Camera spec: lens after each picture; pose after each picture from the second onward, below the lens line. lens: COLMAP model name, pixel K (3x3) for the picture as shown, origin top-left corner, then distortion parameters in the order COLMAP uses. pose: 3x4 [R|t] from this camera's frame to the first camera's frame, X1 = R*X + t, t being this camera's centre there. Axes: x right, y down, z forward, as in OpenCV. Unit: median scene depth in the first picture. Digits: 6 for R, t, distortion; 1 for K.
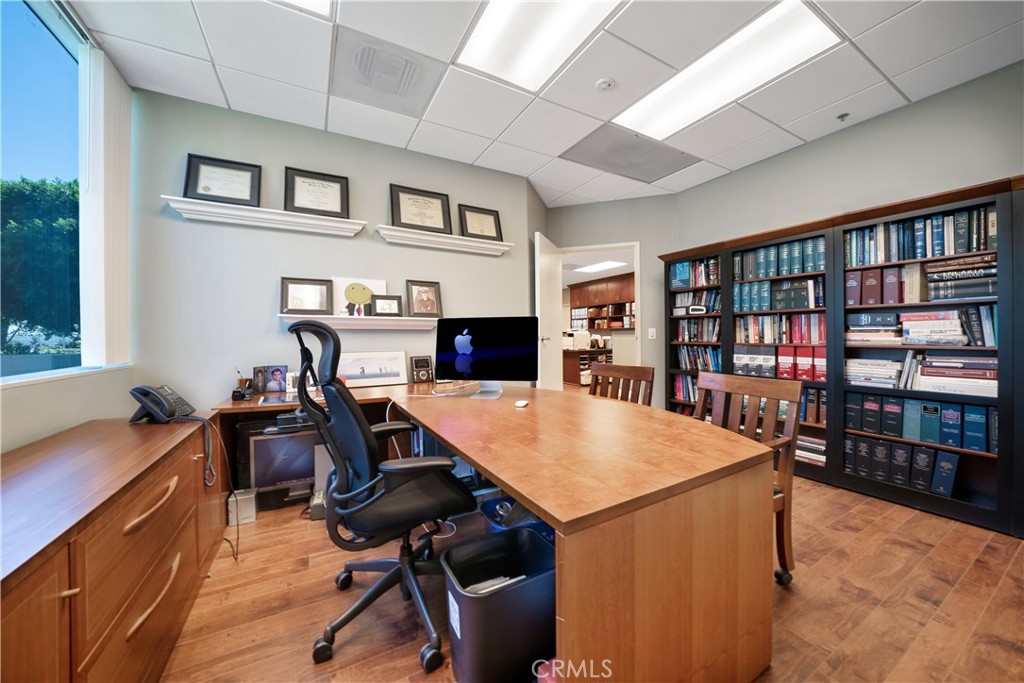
lens RADIAL K [[356.1, 0, 512.3], [0, 356.1, 337.8], [0, 0, 1]] dist [-0.021018, 0.001412]
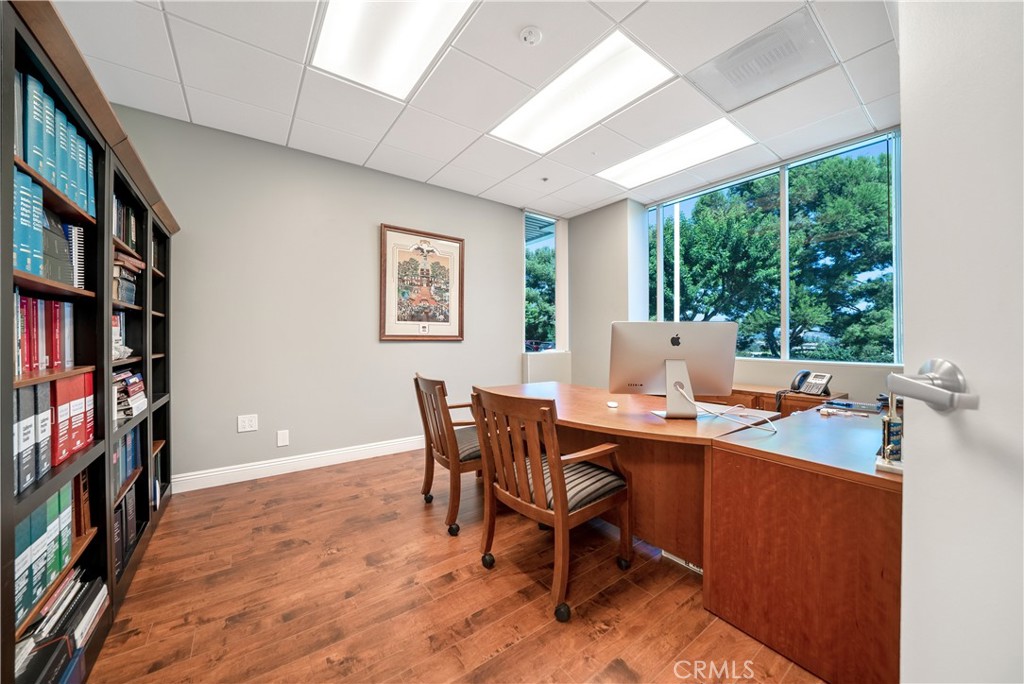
lens RADIAL K [[356.1, 0, 508.6], [0, 356.1, 339.6], [0, 0, 1]] dist [-0.021018, 0.001412]
pose [[-0.992212, 0.010669, -0.124100, 0.537195], [0.009693, 0.999917, 0.008463, -0.017183], [0.124181, 0.007195, -0.992234, 2.260070]]
